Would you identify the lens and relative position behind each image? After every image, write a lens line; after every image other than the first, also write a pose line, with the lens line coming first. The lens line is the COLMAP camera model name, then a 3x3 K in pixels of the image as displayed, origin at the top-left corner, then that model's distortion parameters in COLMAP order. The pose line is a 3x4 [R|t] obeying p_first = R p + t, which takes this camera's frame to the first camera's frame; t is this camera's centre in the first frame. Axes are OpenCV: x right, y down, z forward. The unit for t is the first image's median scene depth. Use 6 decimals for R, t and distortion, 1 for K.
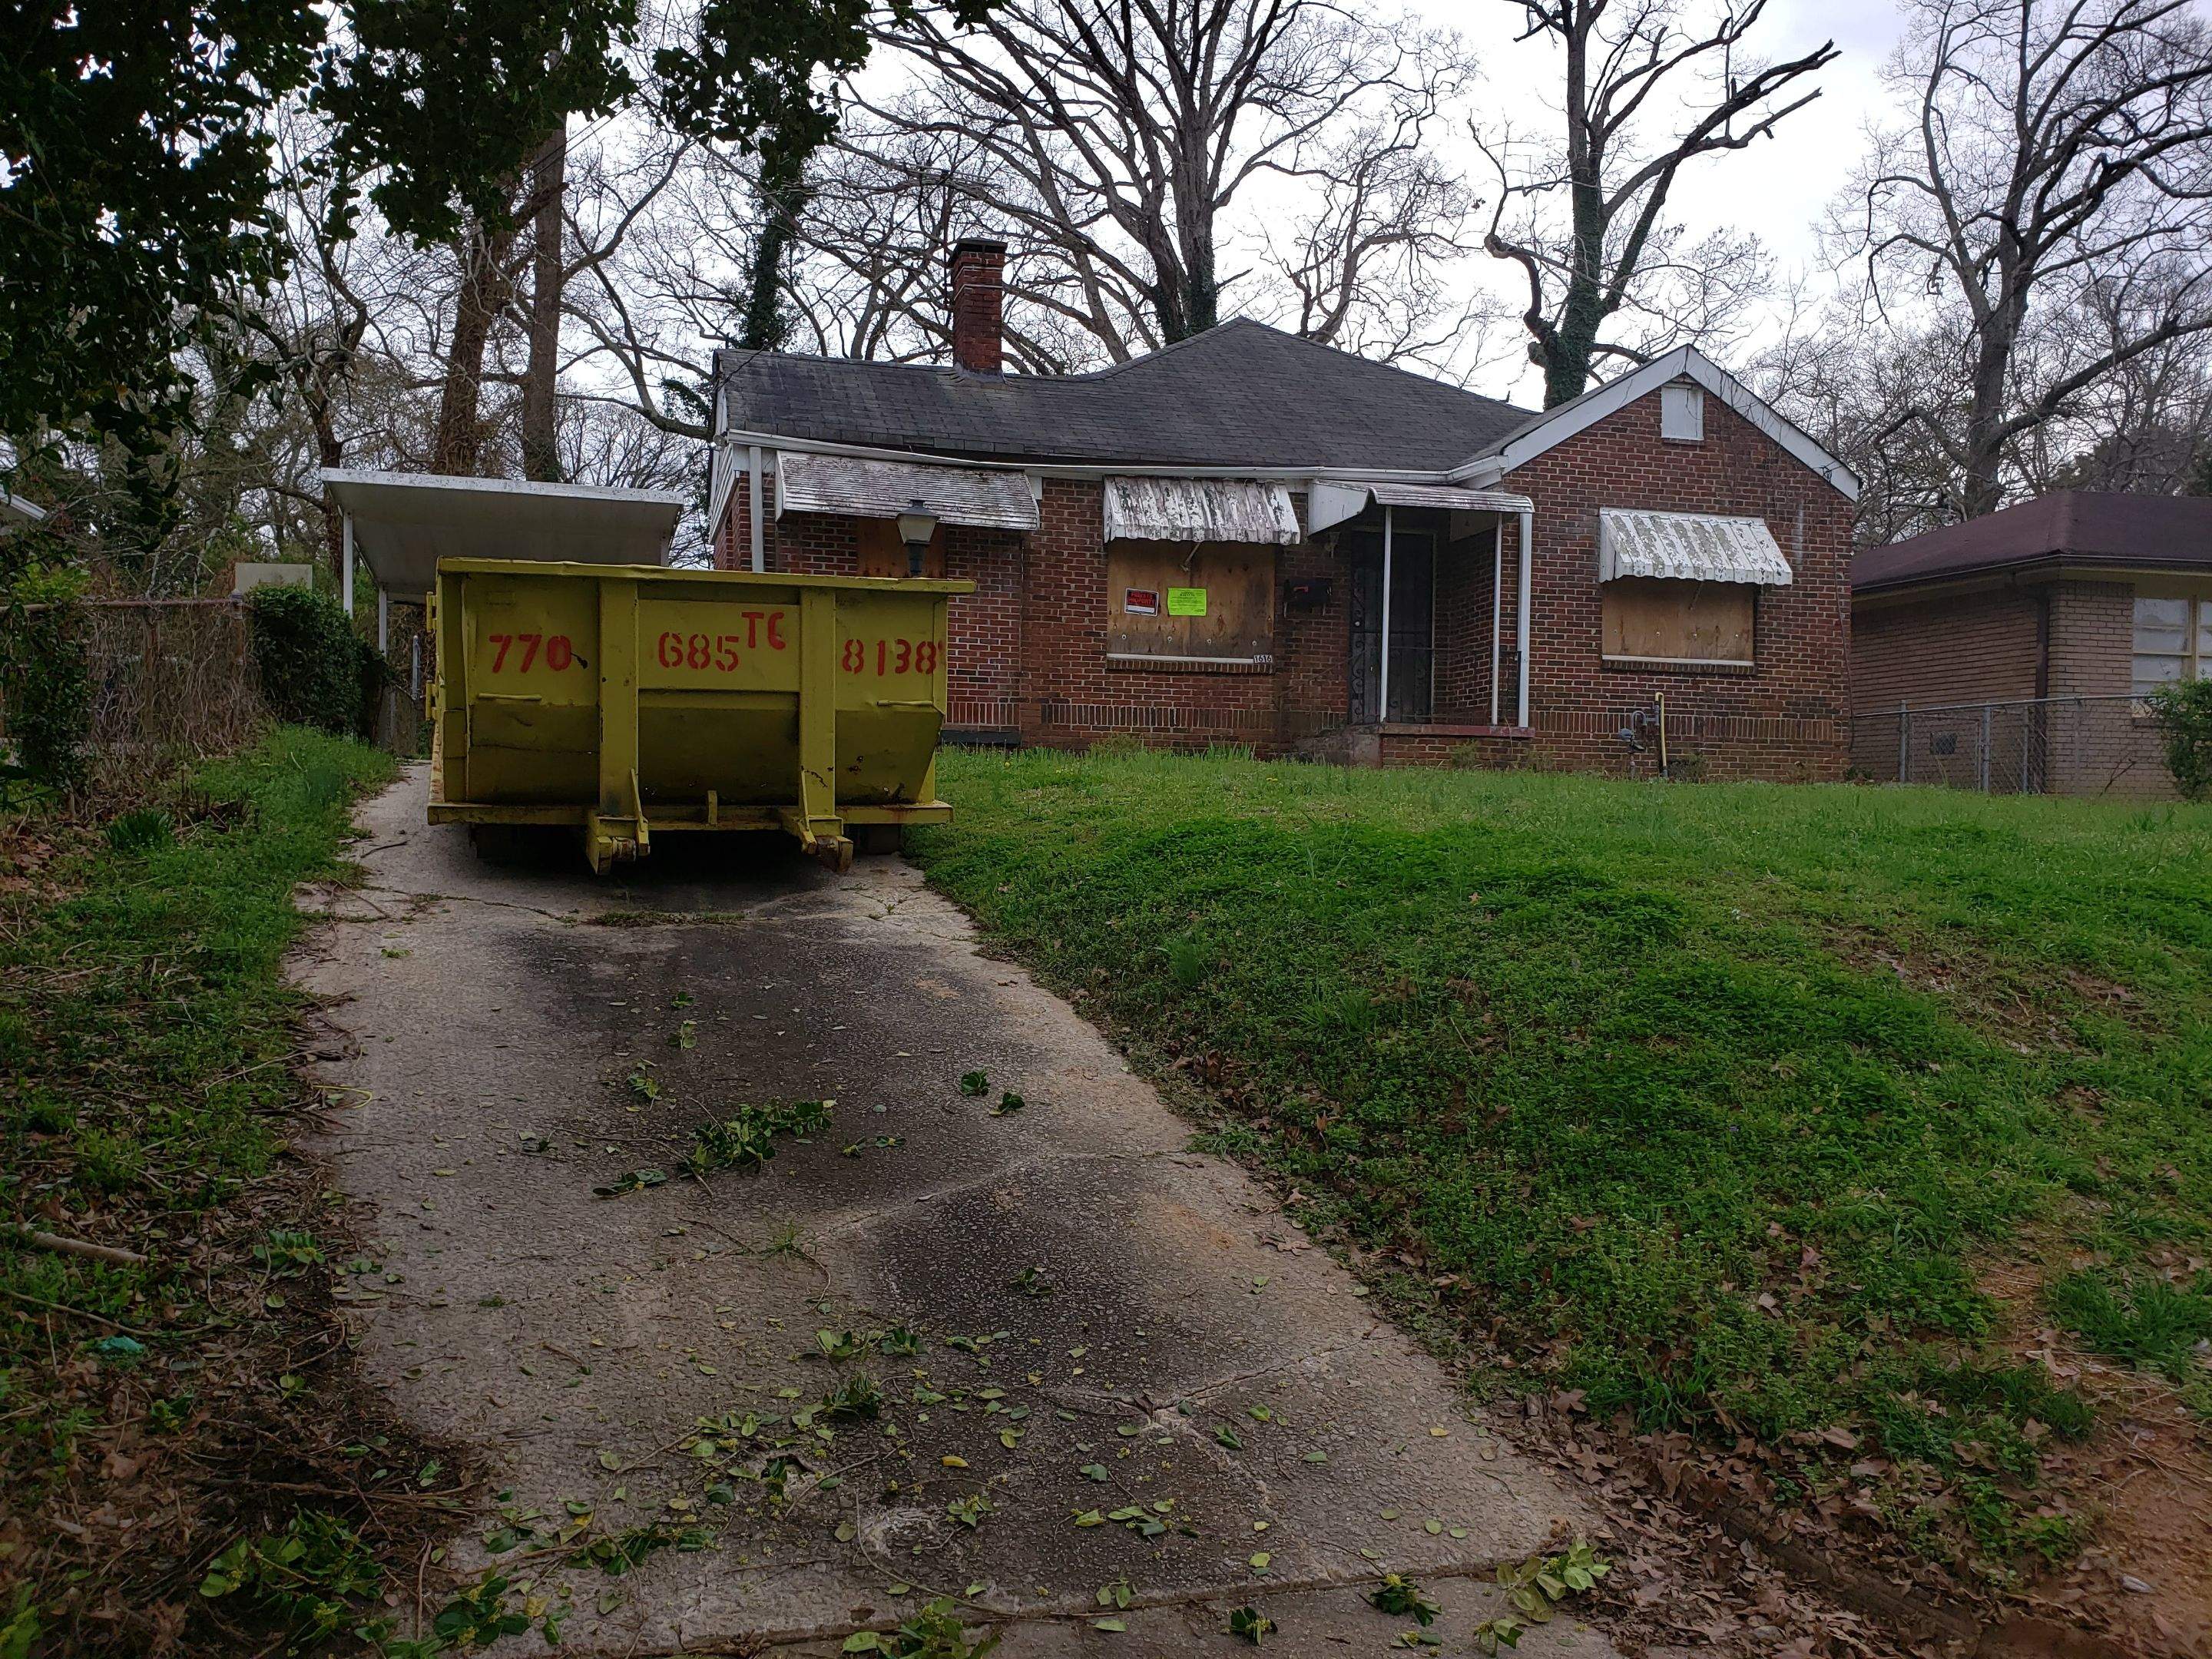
lens RADIAL K [[1689.3, 0, 1091.6], [0, 1689.3, 866.7], [0, 0, 1]] dist [0.022984, -0.009930]
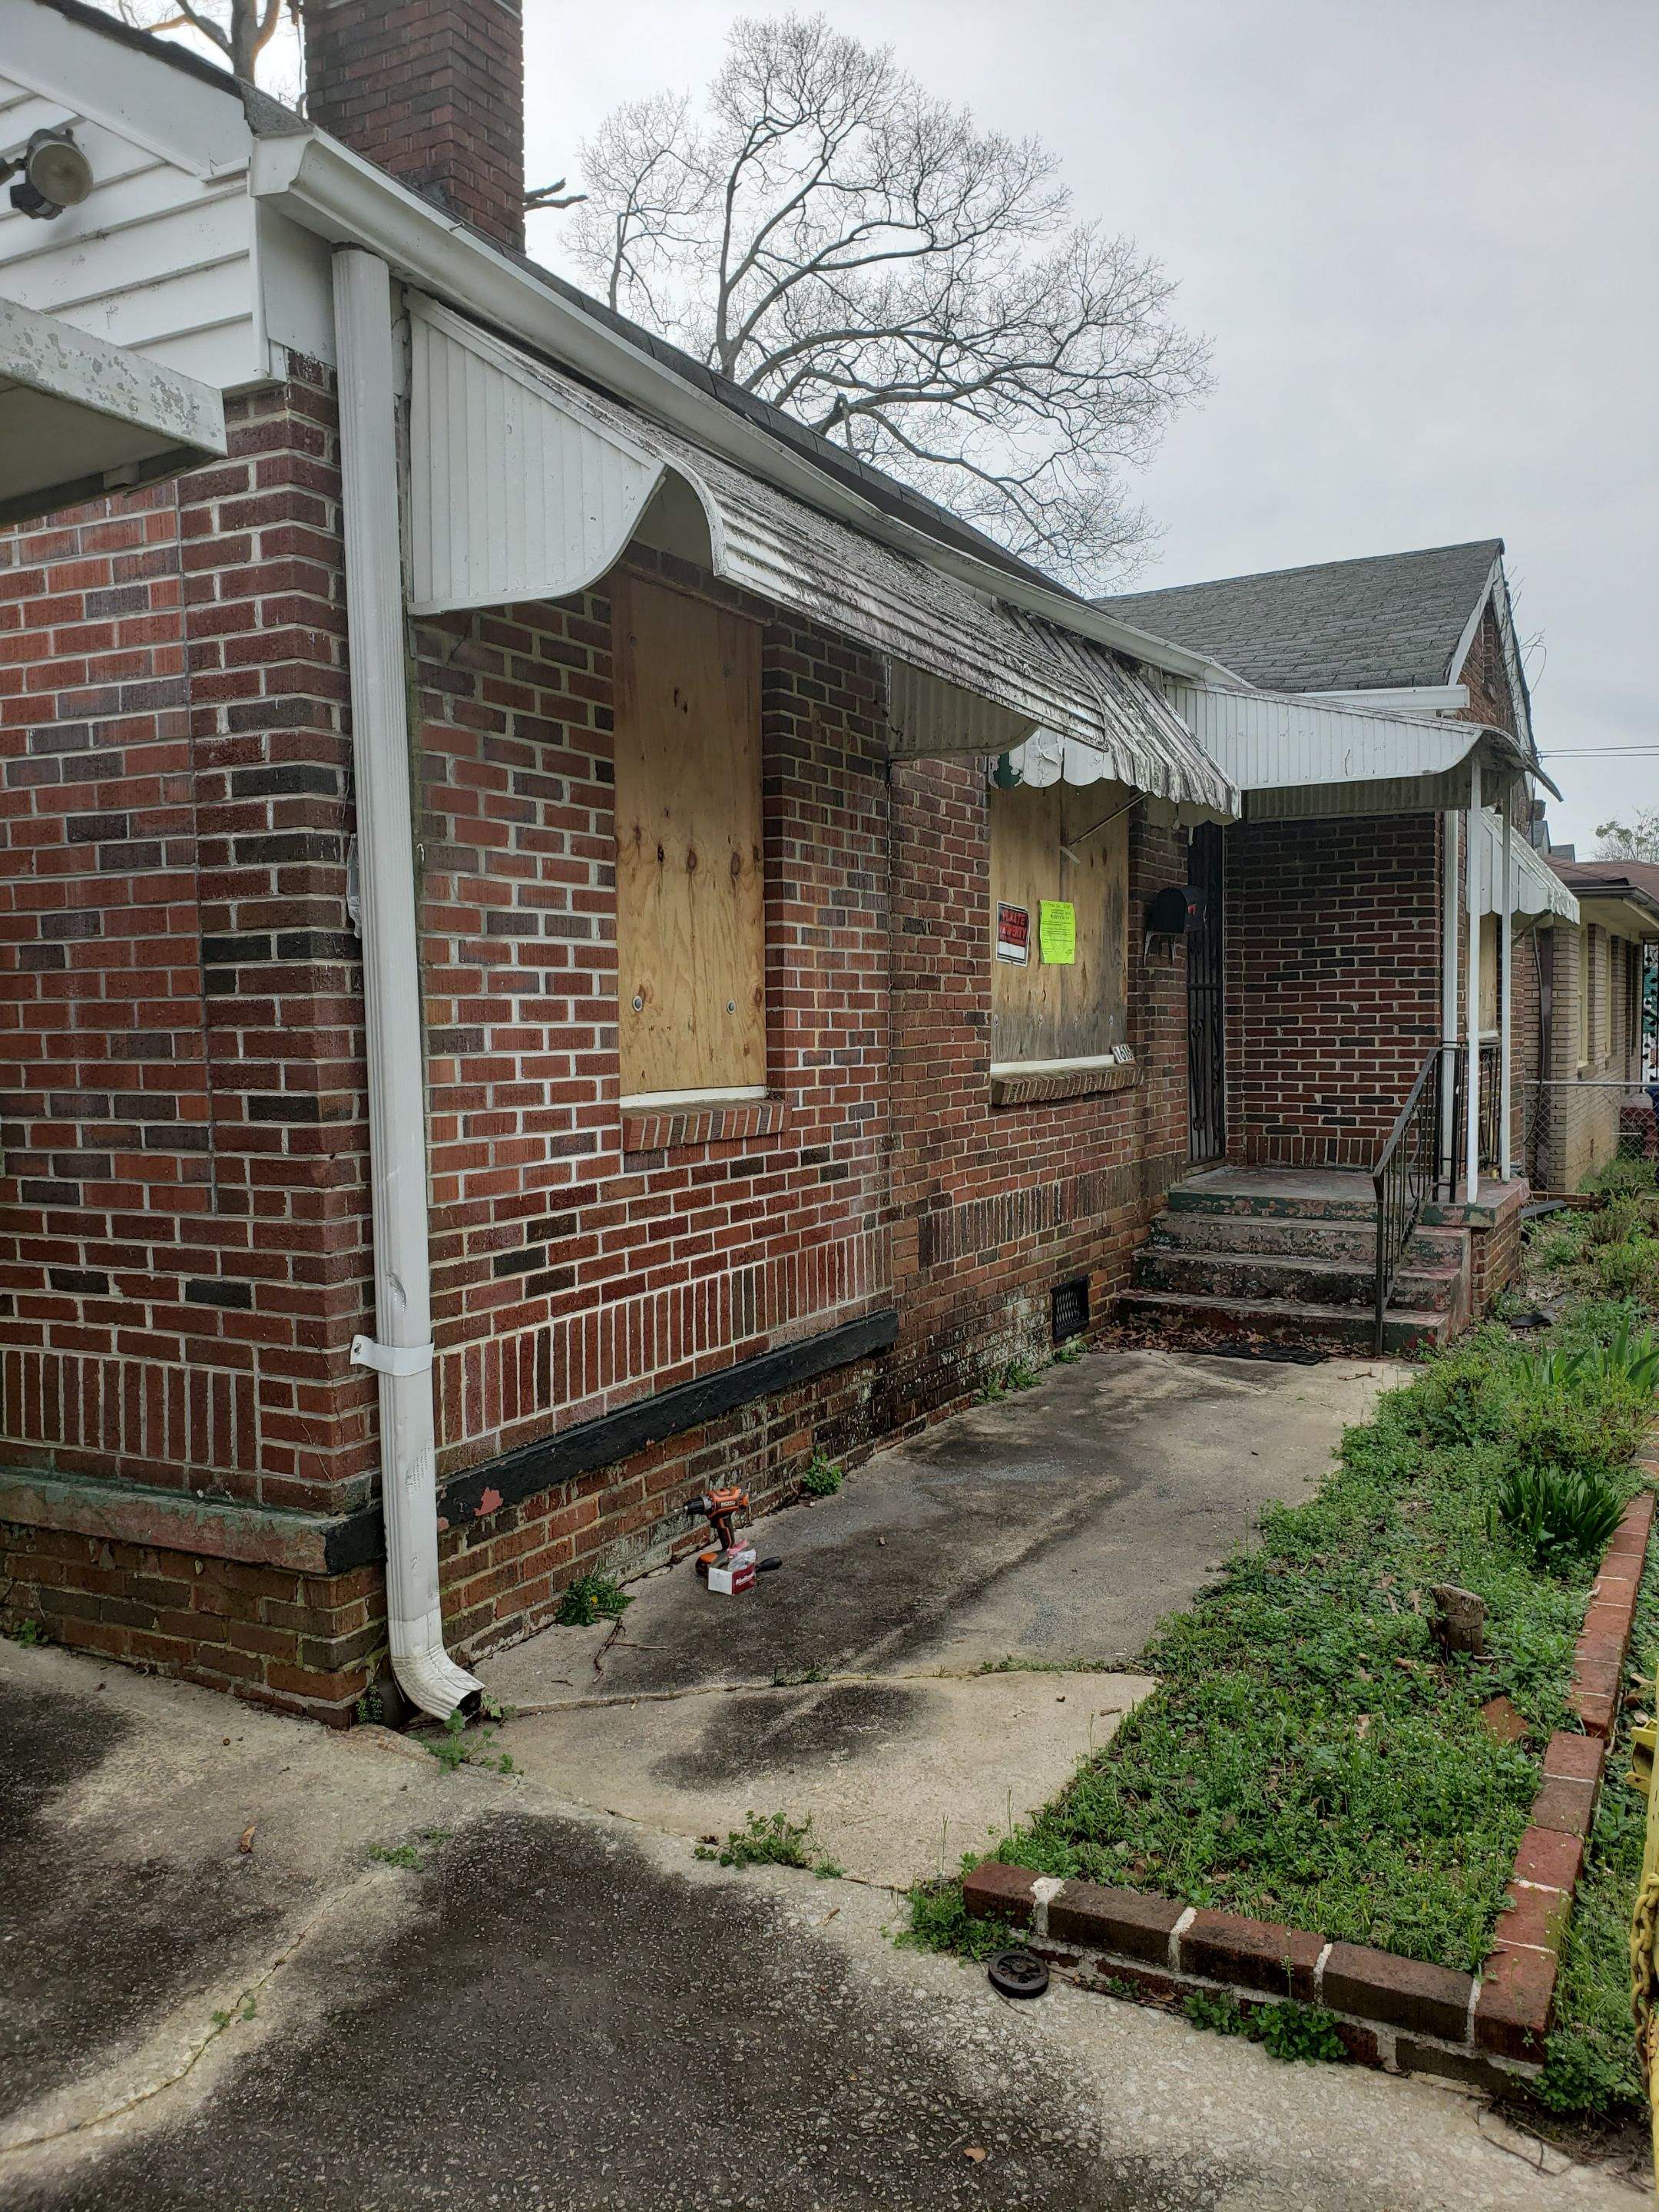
lens RADIAL K [[1689.3, 0, 840.0], [0, 1689.3, 1092.4], [0, 0, 1]] dist [0.022984, -0.009930]
pose [[0.688396, -0.046055, 0.723871, -0.299450], [0.020911, 0.998827, 0.043663, -0.135912], [-0.725033, -0.014920, 0.688552, 0.737193]]
